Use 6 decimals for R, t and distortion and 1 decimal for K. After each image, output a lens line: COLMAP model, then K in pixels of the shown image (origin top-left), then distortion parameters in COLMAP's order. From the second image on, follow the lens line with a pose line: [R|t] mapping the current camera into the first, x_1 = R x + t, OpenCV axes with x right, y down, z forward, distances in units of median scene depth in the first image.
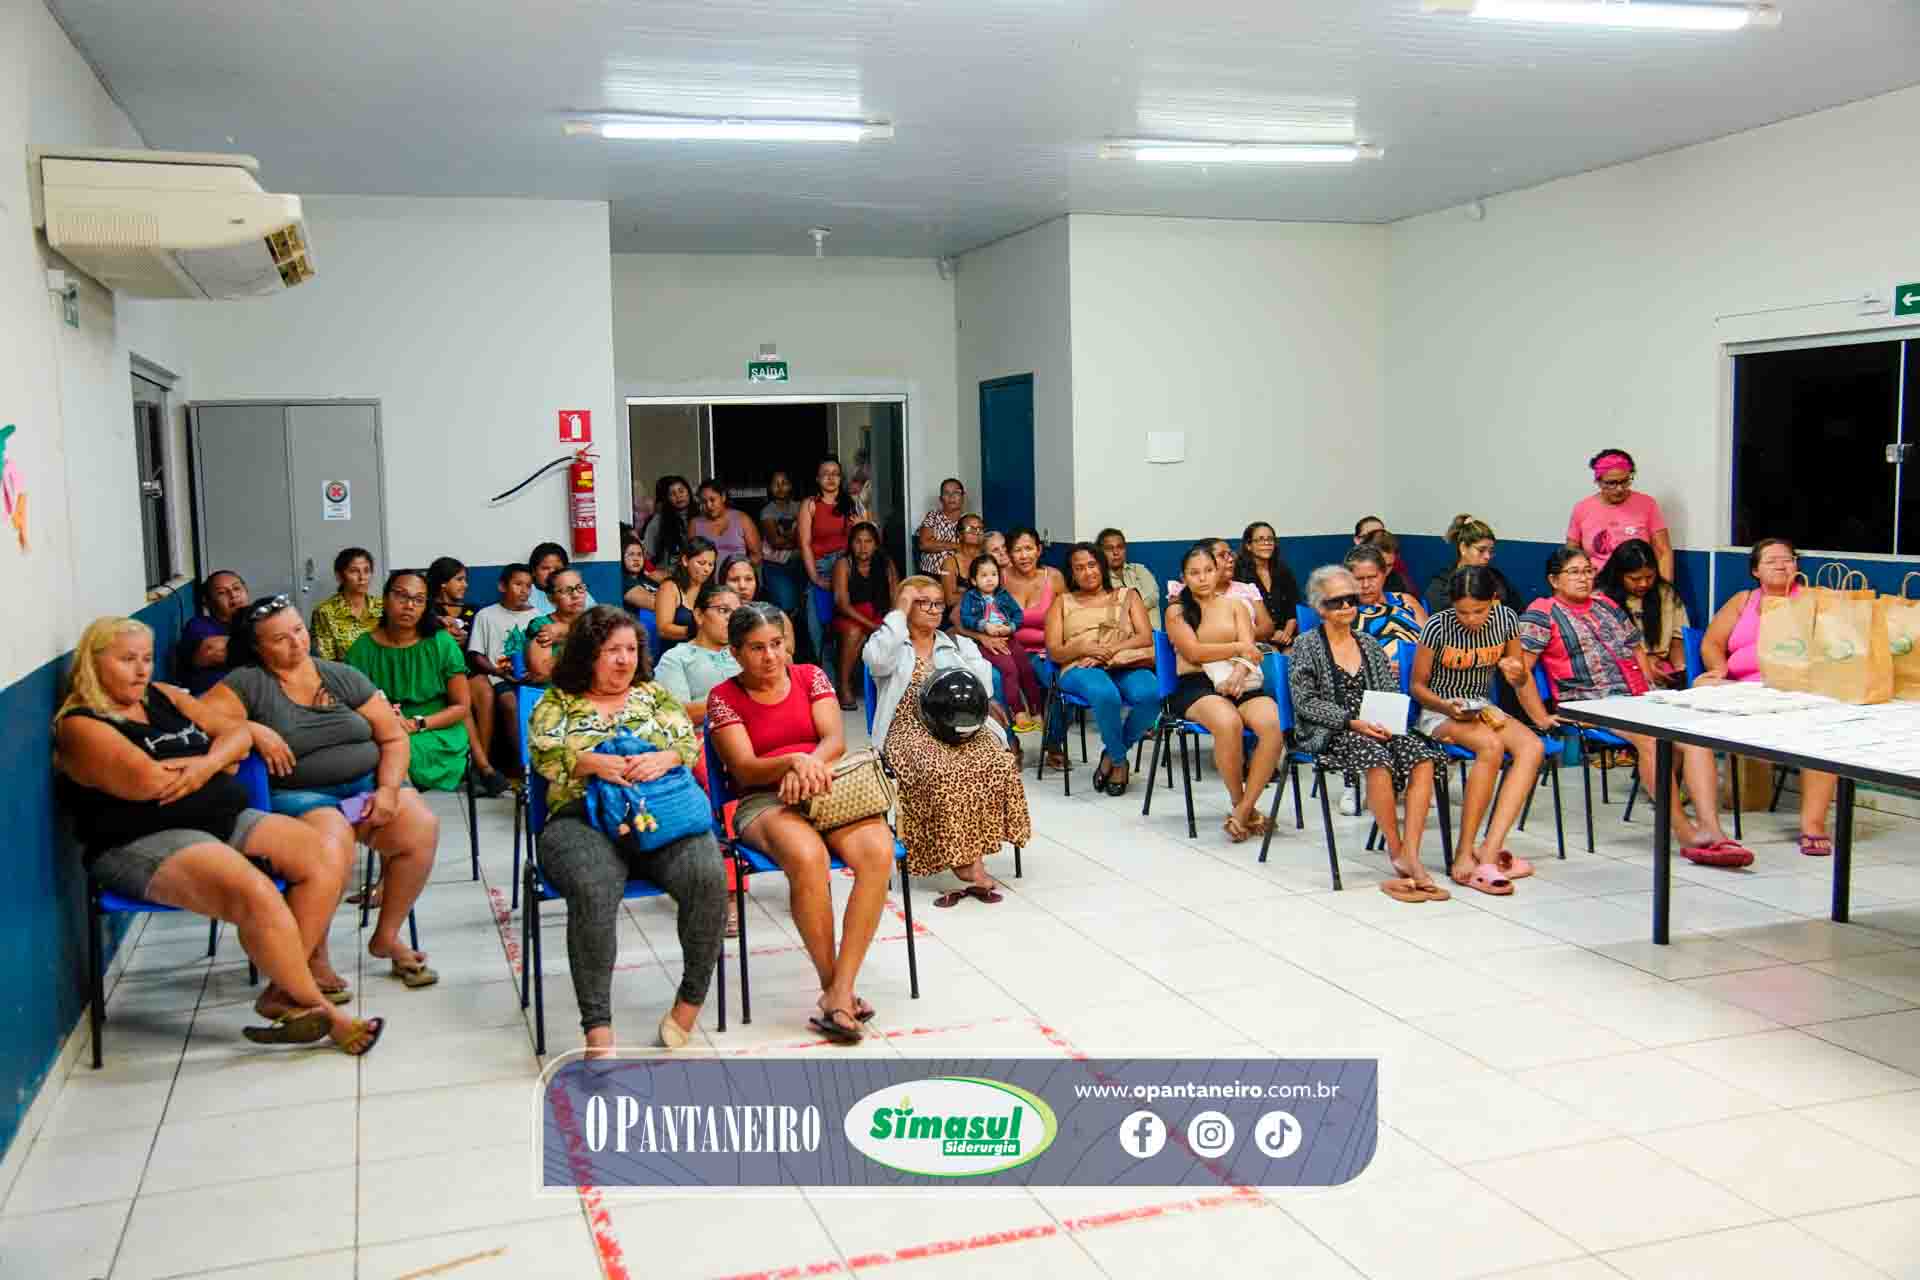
lens RADIAL K [[1809.2, 0, 962.6], [0, 1809.2, 640.5], [0, 0, 1]] dist [-0.089792, 0.000000]
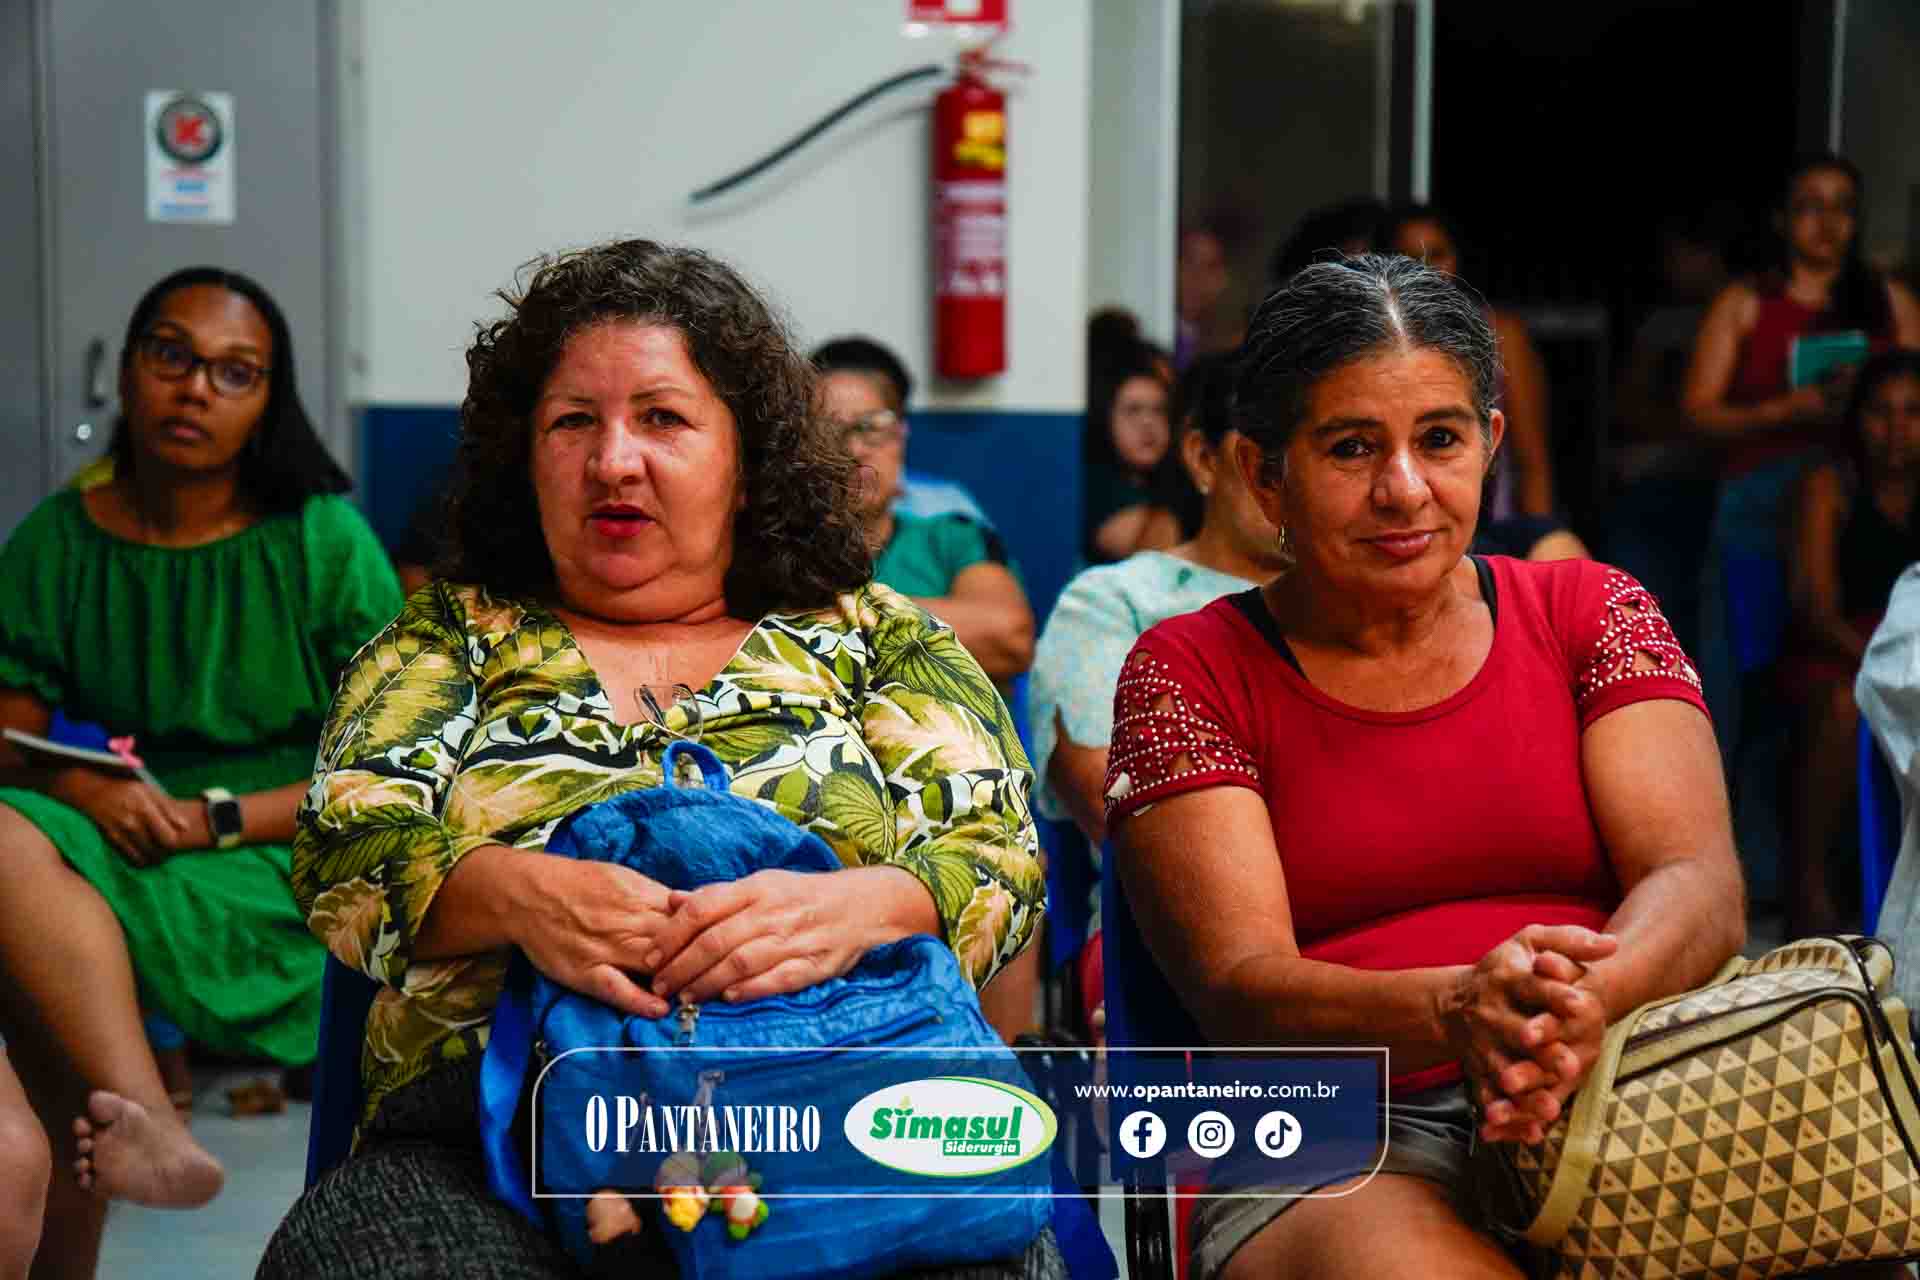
lens RADIAL K [[4541.2, 0, 963.1], [0, 4541.2, 638.1], [0, 0, 1]] dist [0.021130, 0.000000]
pose [[0.966683, 0.049402, -0.251165, -0.019206], [-0.060901, 0.997412, -0.038215, 0.050932], [0.248627, 0.052238, 0.967190, 0.455586]]
